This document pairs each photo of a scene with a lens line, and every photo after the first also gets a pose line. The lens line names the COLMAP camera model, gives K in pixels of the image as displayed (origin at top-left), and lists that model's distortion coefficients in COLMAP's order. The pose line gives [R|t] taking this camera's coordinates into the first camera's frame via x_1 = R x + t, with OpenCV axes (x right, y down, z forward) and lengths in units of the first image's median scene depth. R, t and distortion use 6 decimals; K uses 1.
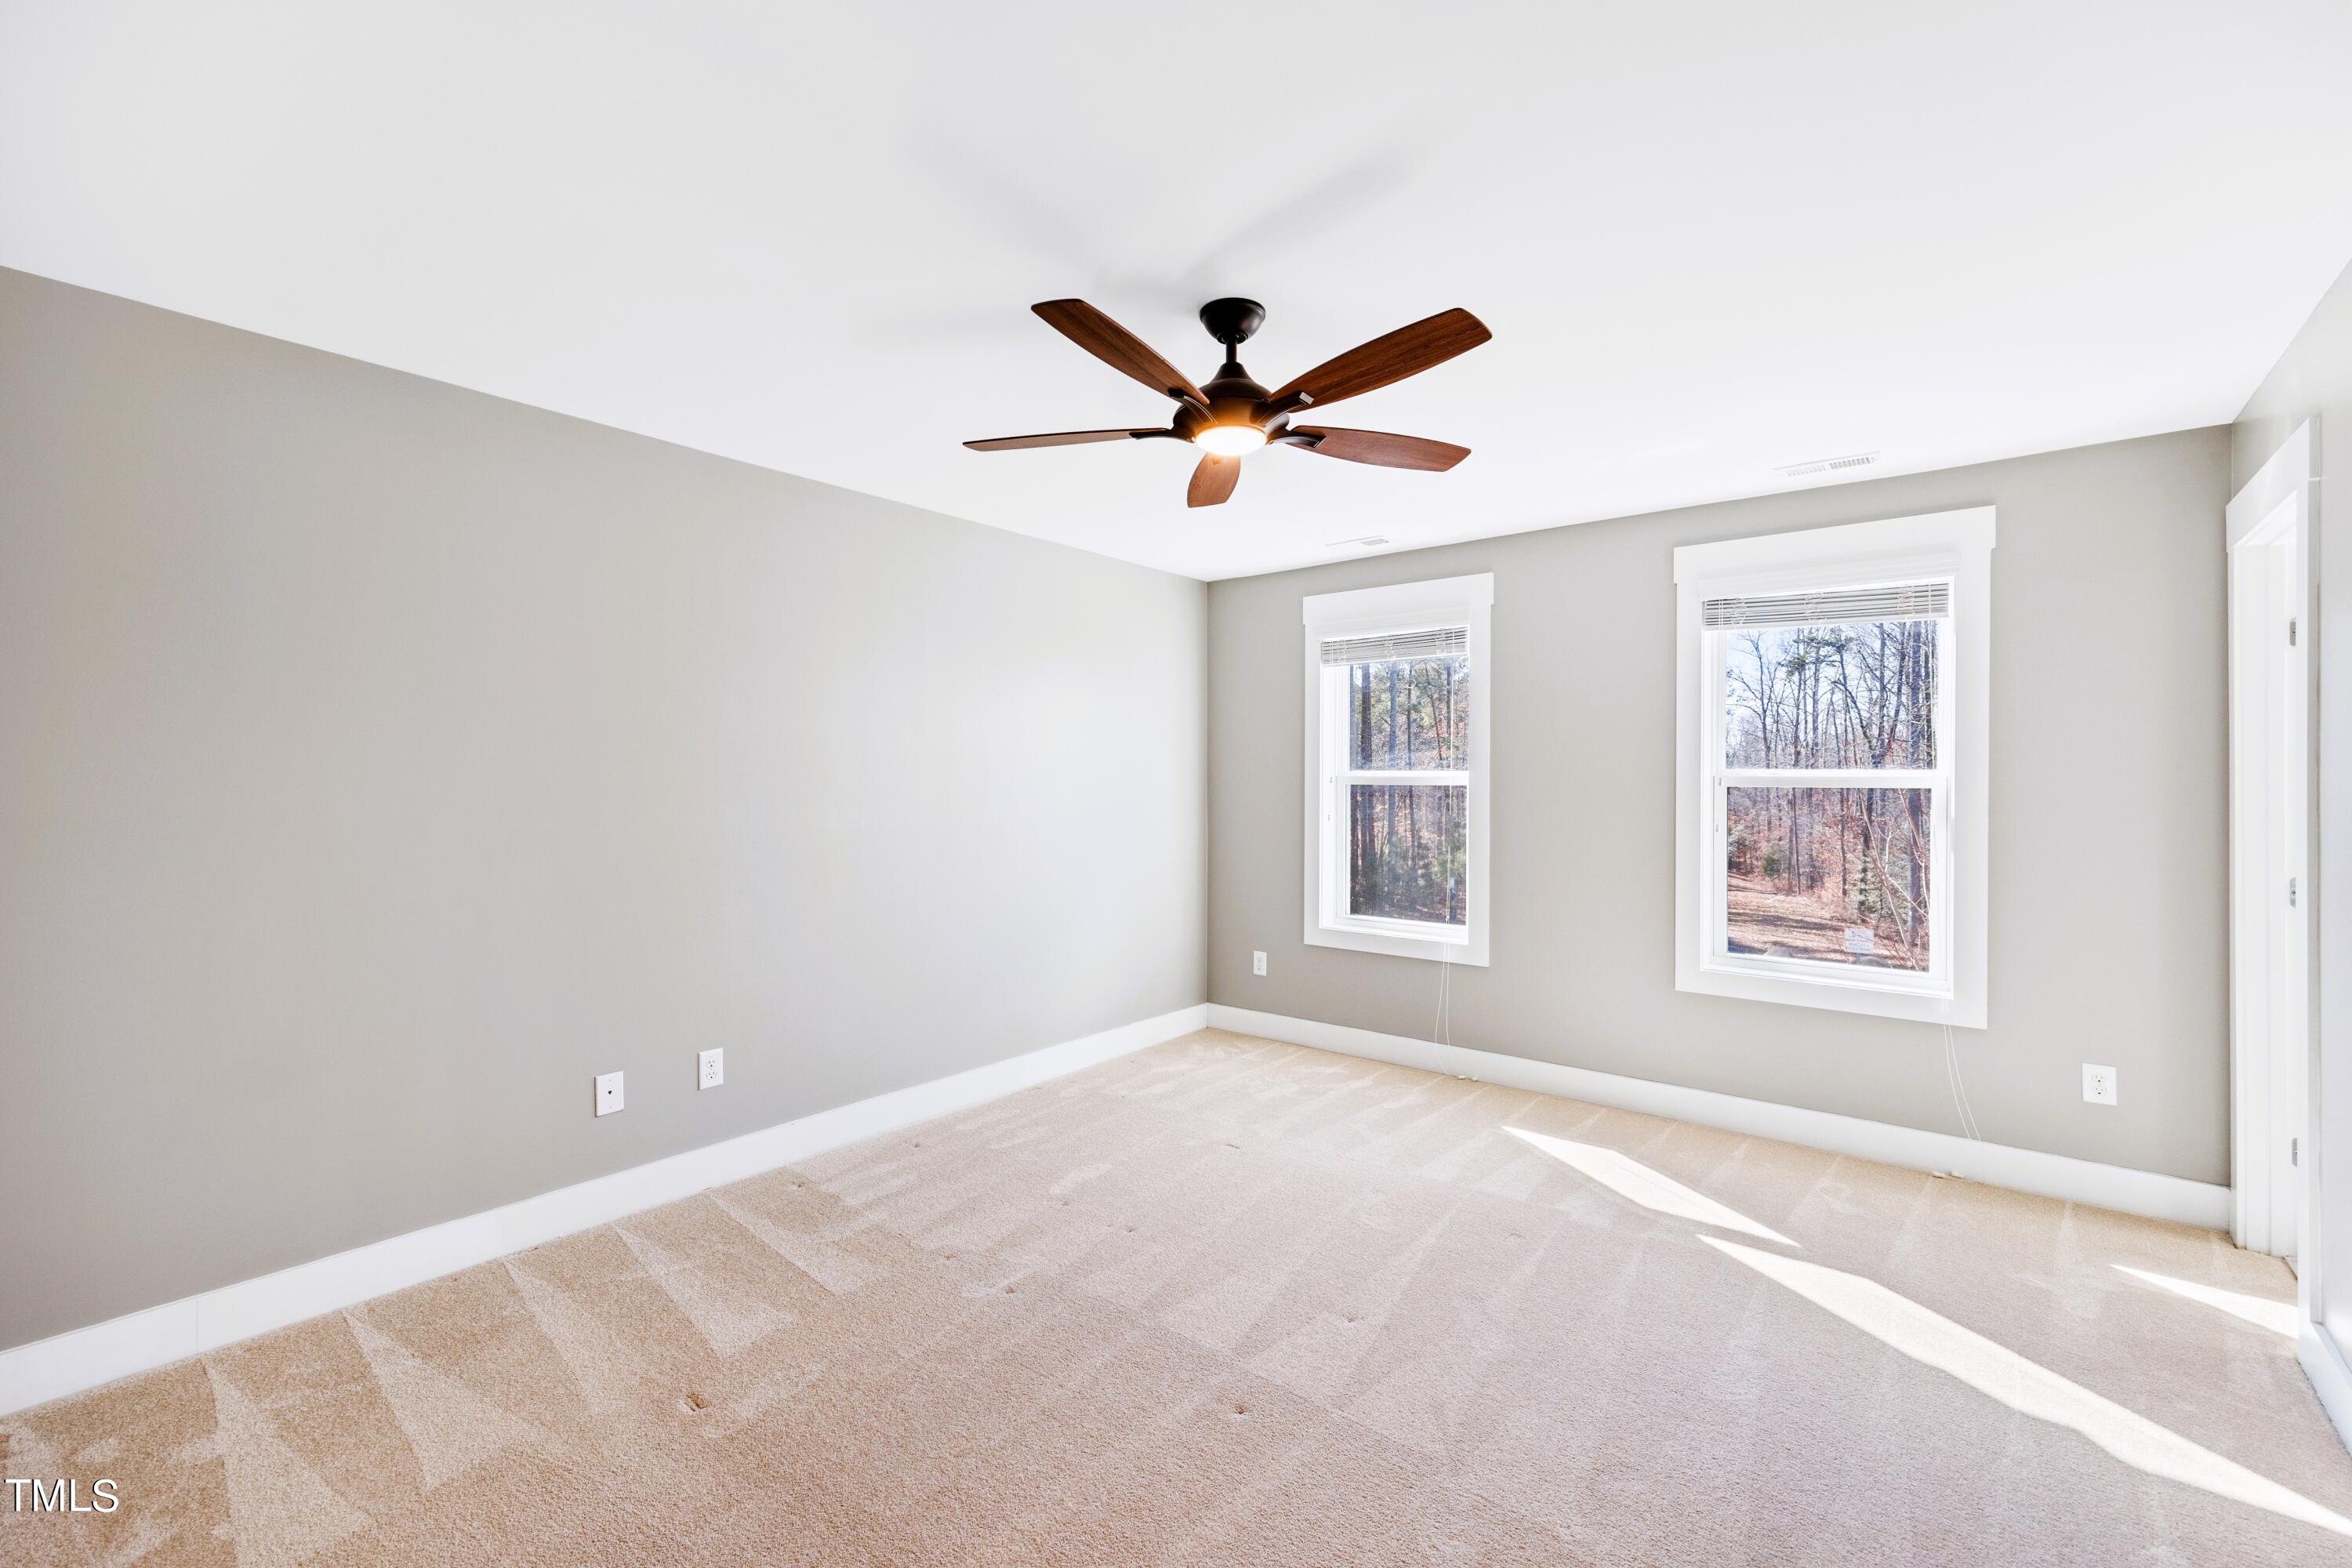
lens RADIAL K [[984.4, 0, 1176.0], [0, 984.4, 784.0], [0, 0, 1]] dist [-0.027901, 0.000348]
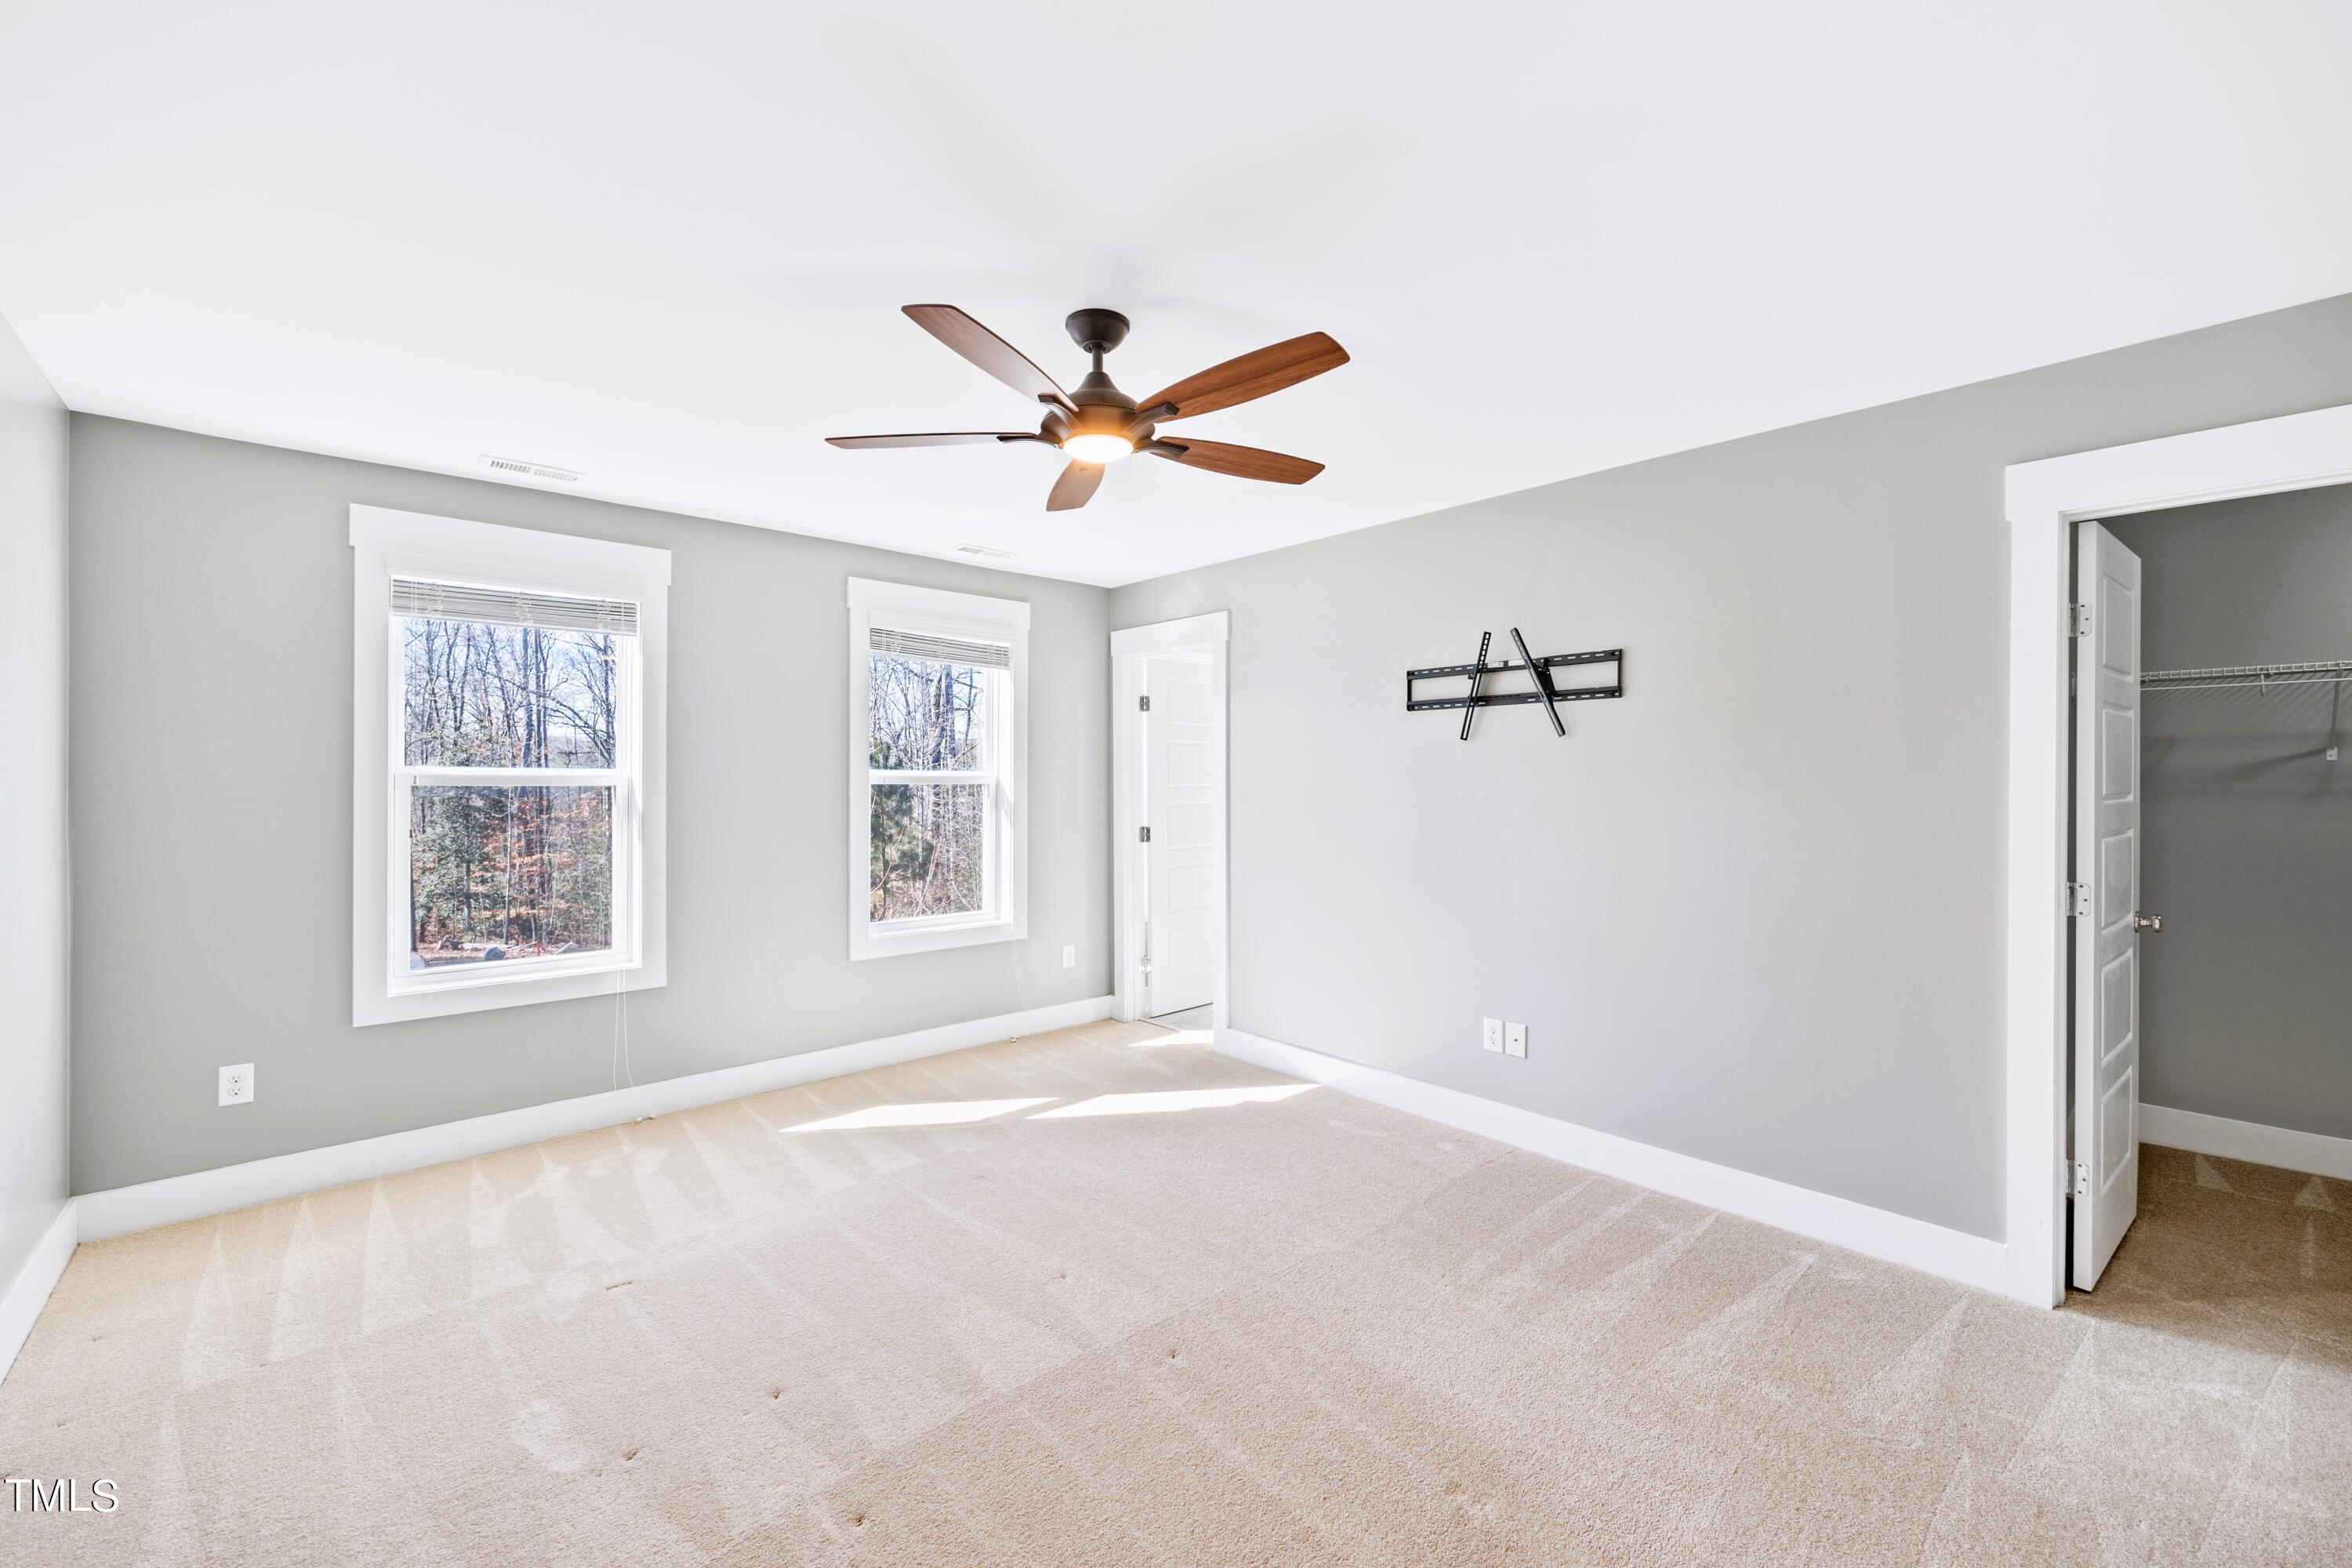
lens RADIAL K [[938.7, 0, 1189.5], [0, 938.7, 785.6], [0, 0, 1]] dist [-0.008001, 0.000392]
pose [[0.132471, -0.011052, 0.991125, -0.554023], [0.007687, 0.999919, 0.010123, -0.003922], [-0.991157, 0.006277, 0.132545, 0.474899]]
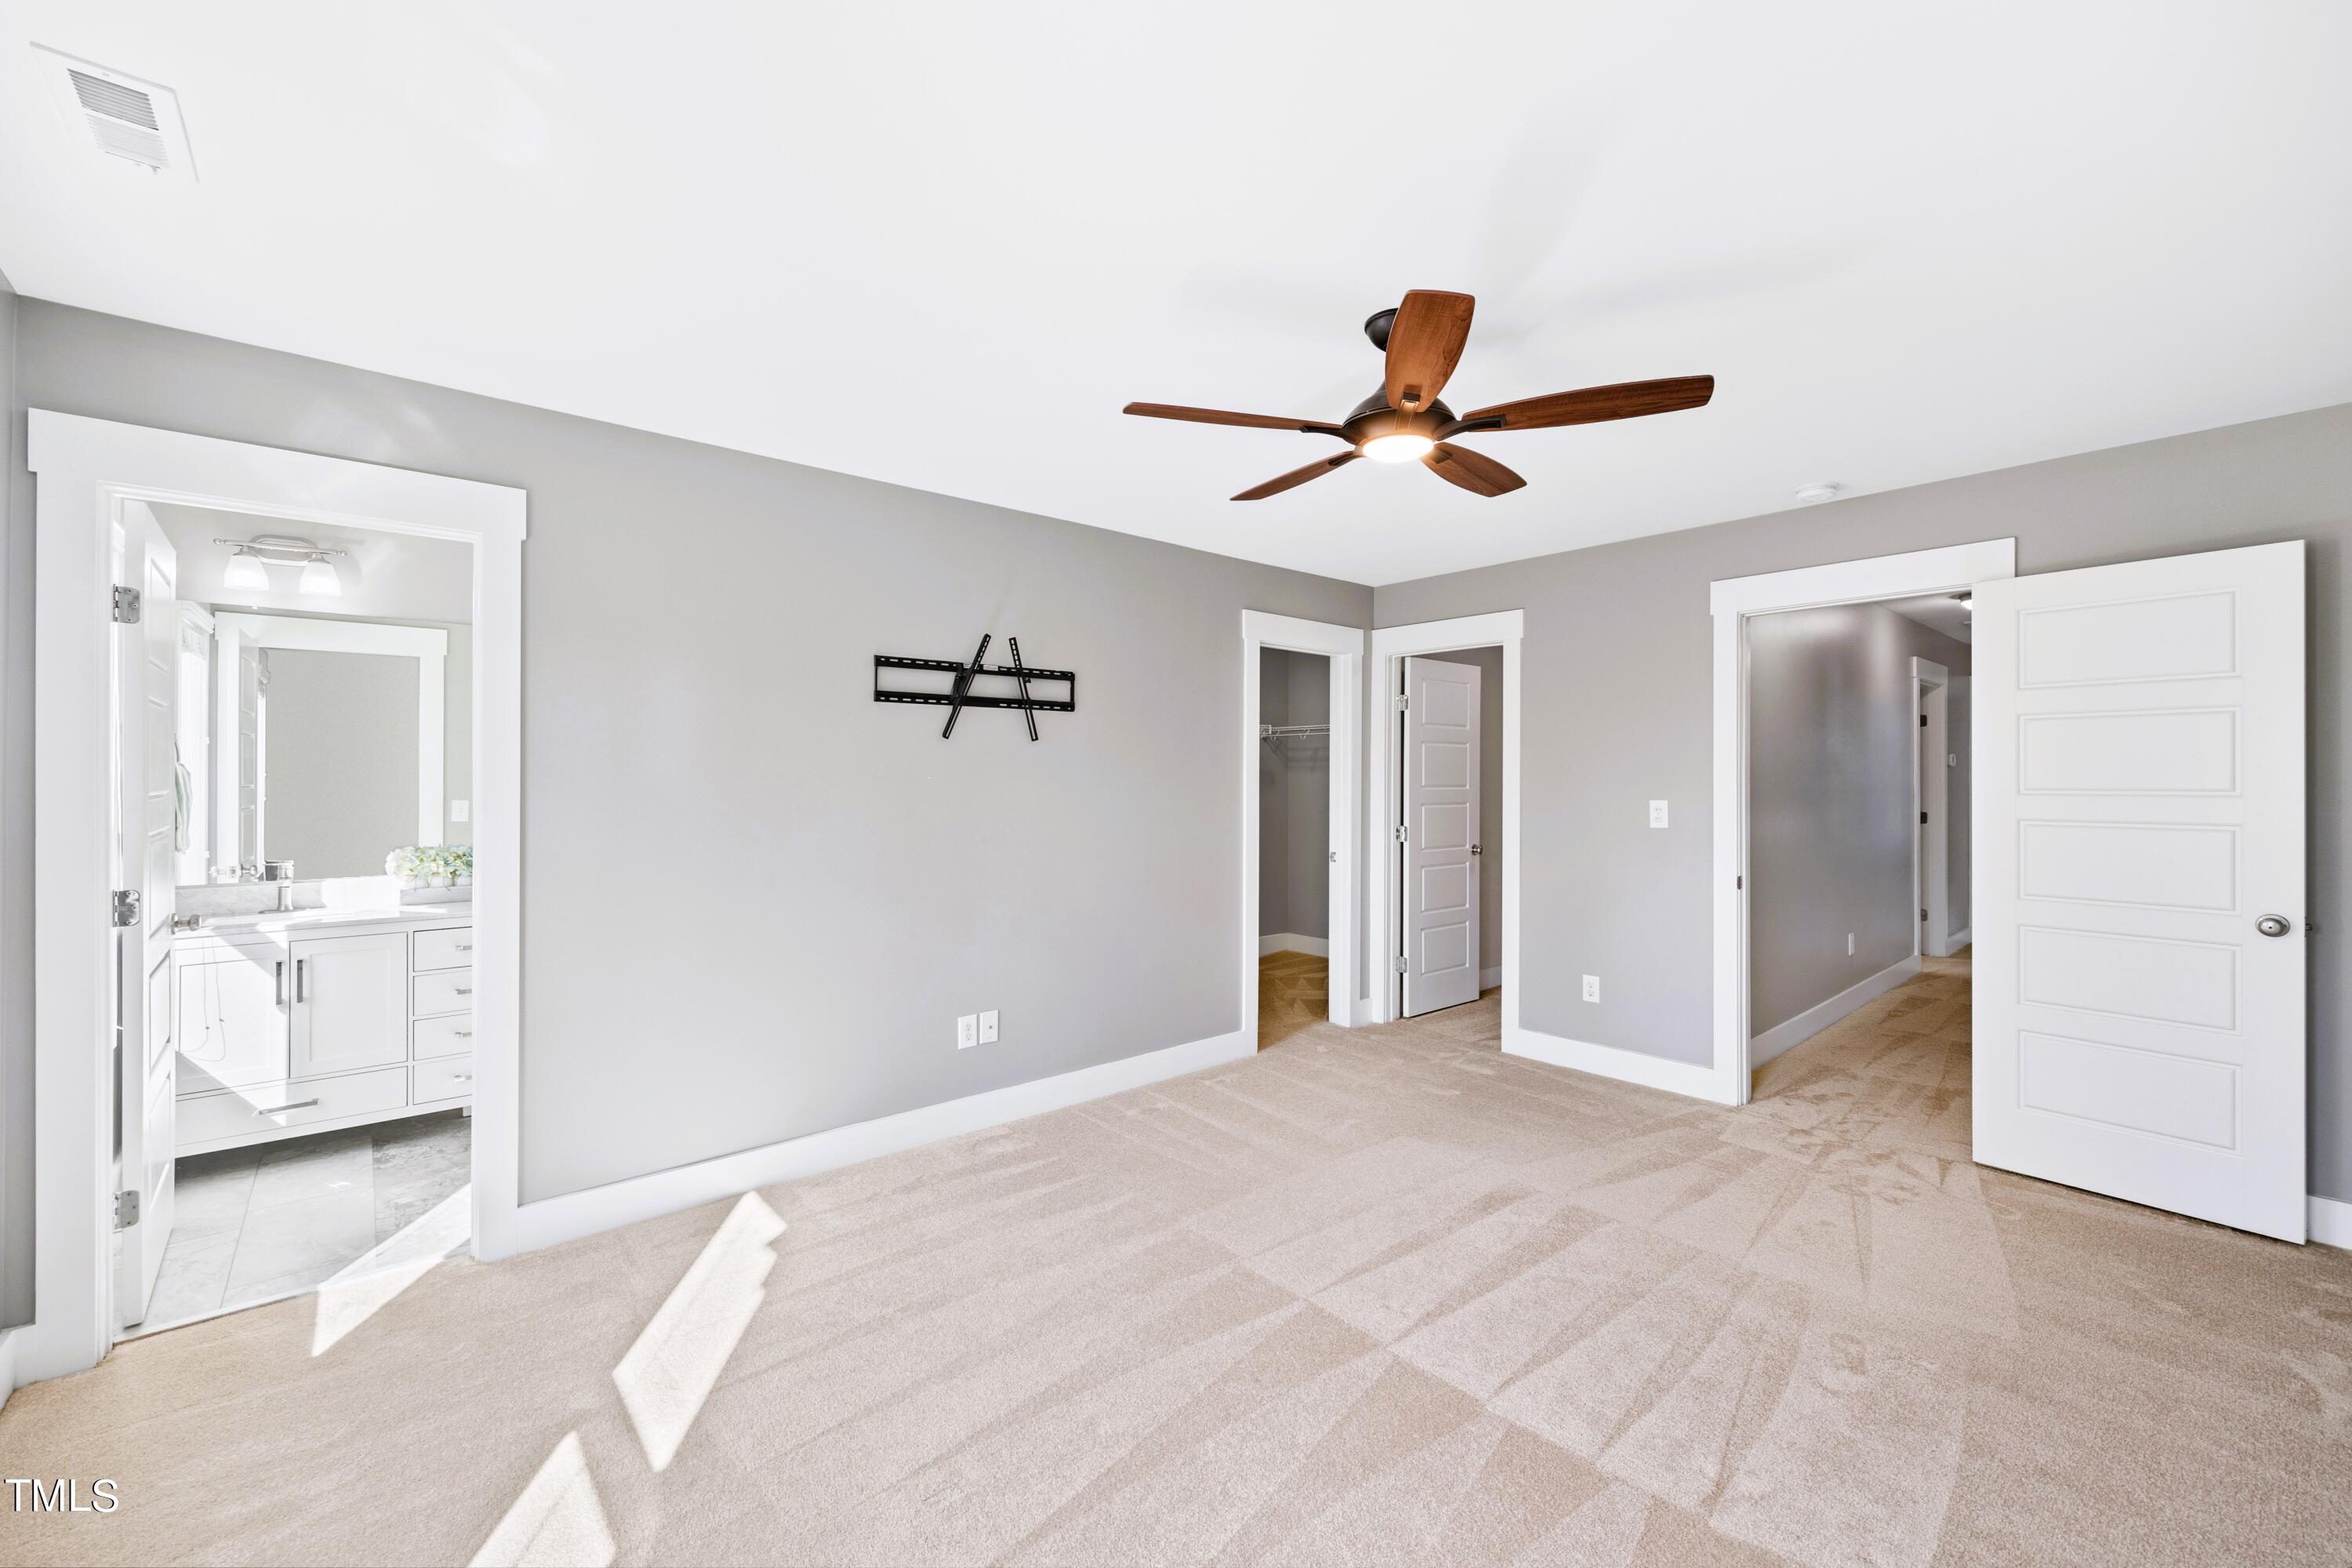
lens RADIAL K [[949.6, 0, 1186.0], [0, 949.6, 783.1], [0, 0, 1]] dist [-0.006116, 0.000435]
pose [[-0.989549, -0.001589, 0.144187, 0.085727], [-0.000043, 0.999942, 0.010724, -0.004379], [-0.144196, 0.010606, -0.989492, 1.249865]]
